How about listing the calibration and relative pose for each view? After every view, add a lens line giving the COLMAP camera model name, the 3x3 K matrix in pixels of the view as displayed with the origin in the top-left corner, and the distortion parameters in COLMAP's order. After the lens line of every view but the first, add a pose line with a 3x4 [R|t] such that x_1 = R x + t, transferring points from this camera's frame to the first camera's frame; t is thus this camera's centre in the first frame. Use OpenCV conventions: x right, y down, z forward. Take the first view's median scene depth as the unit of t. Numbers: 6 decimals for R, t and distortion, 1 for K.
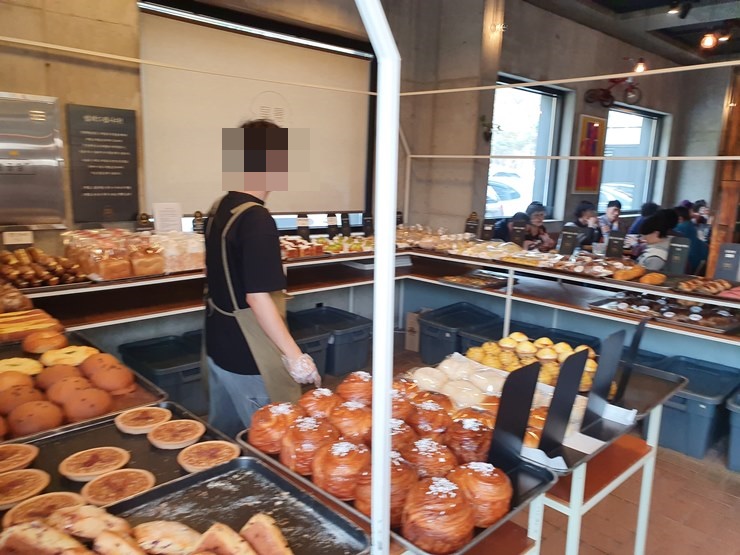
lens RADIAL K [[583.9, 0, 366.8], [0, 583.9, 288.7], [0, 0, 1]] dist [0.005477, 0.024340]
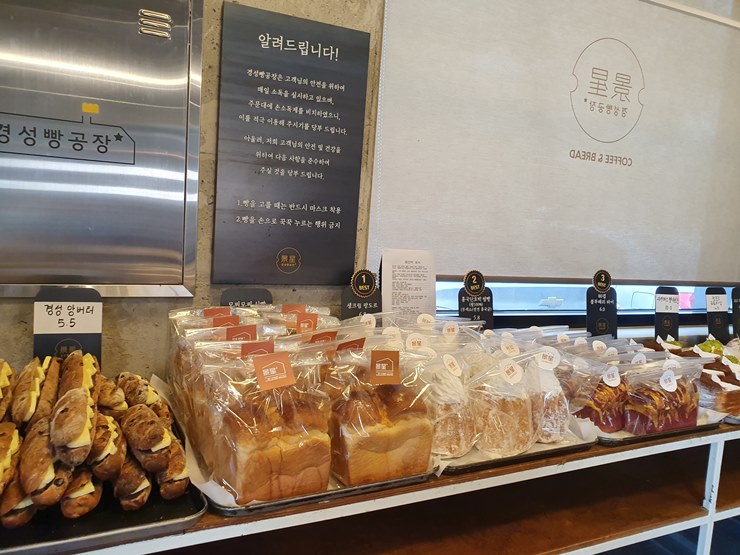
lens RADIAL K [[583.9, 0, 371.3], [0, 583.9, 295.8], [0, 0, 1]] dist [0.005477, 0.024340]
pose [[0.960826, 0.071950, -0.267649, -0.226423], [-0.093470, 0.993260, -0.068535, -0.071187], [0.260914, 0.090868, 0.961076, 0.516732]]
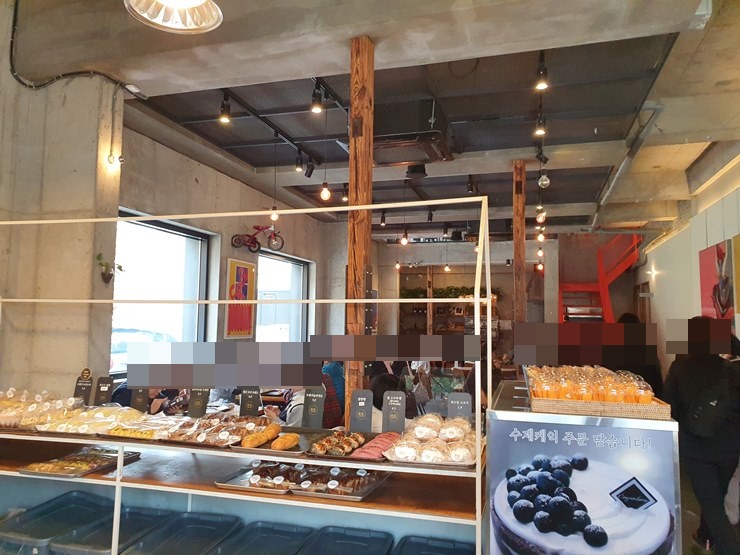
lens RADIAL K [[583.9, 0, 361.0], [0, 583.9, 267.1], [0, 0, 1]] dist [0.005477, 0.024340]
pose [[0.866786, 0.022252, 0.498184, 0.120127], [0.115788, 0.962722, -0.244459, -0.030509], [-0.485052, 0.269577, 0.831897, 0.136776]]
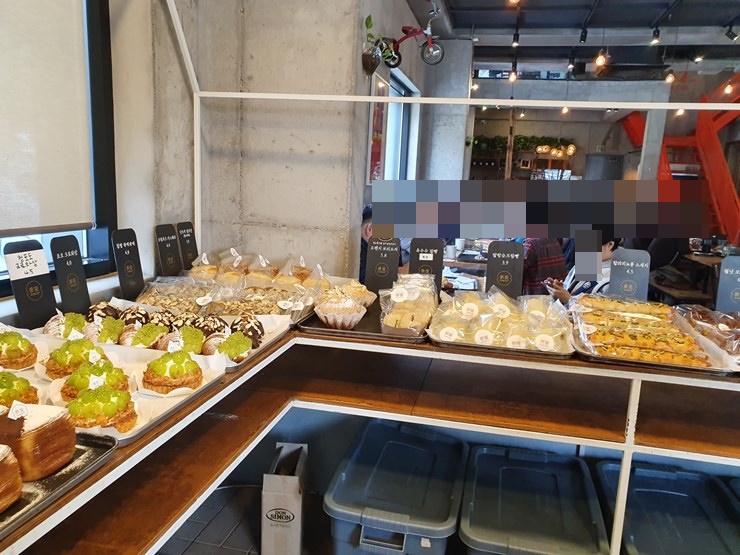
lens RADIAL K [[583.9, 0, 373.2], [0, 583.9, 282.4], [0, 0, 1]] dist [0.005477, 0.024340]
pose [[0.819346, -0.096493, 0.565121, -0.095750], [0.093733, 0.995017, 0.033996, -0.112739], [-0.565585, 0.025116, 0.824307, 0.704767]]
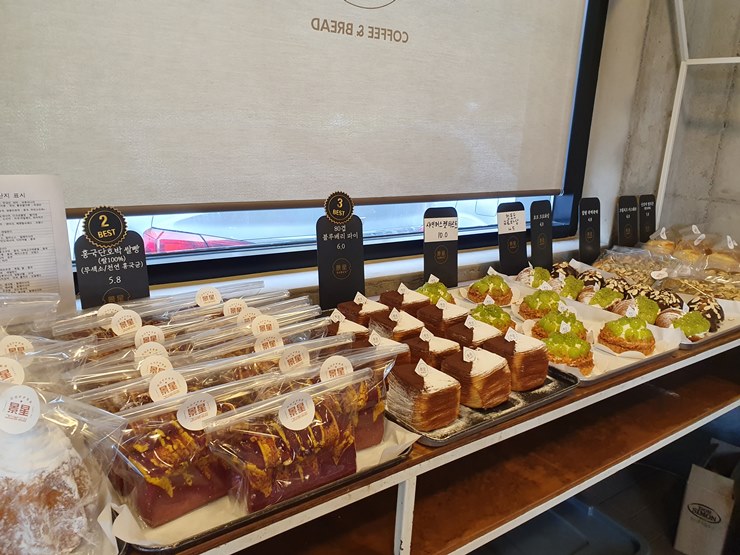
lens RADIAL K [[583.9, 0, 374.9], [0, 583.9, 276.8], [0, 0, 1]] dist [0.005477, 0.024340]
pose [[0.994103, 0.042646, -0.099700, -0.120520], [-0.037082, 0.997685, 0.057004, -0.111895], [0.101900, -0.052970, 0.993383, 0.680504]]
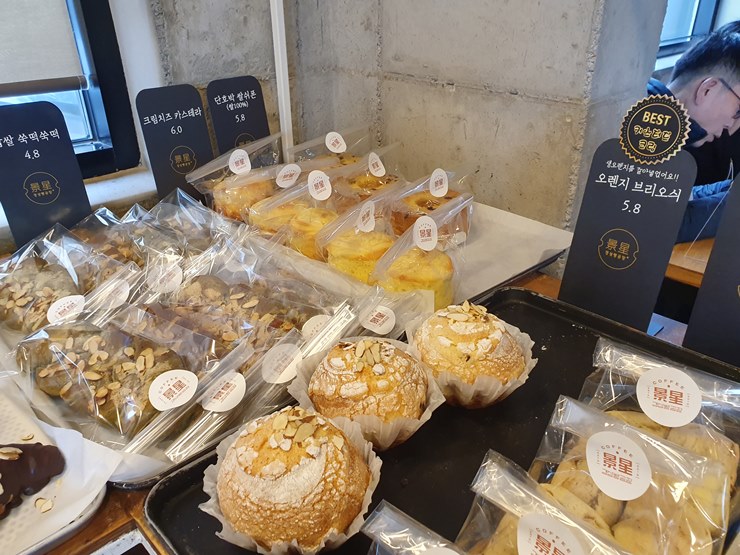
lens RADIAL K [[583.9, 0, 372.0], [0, 583.9, 275.6], [0, 0, 1]] dist [0.005477, 0.024340]
pose [[0.998891, -0.046739, -0.005754, 0.124870], [0.046535, 0.960978, 0.272684, -0.147561], [-0.007216, -0.272649, 0.962086, 0.950428]]
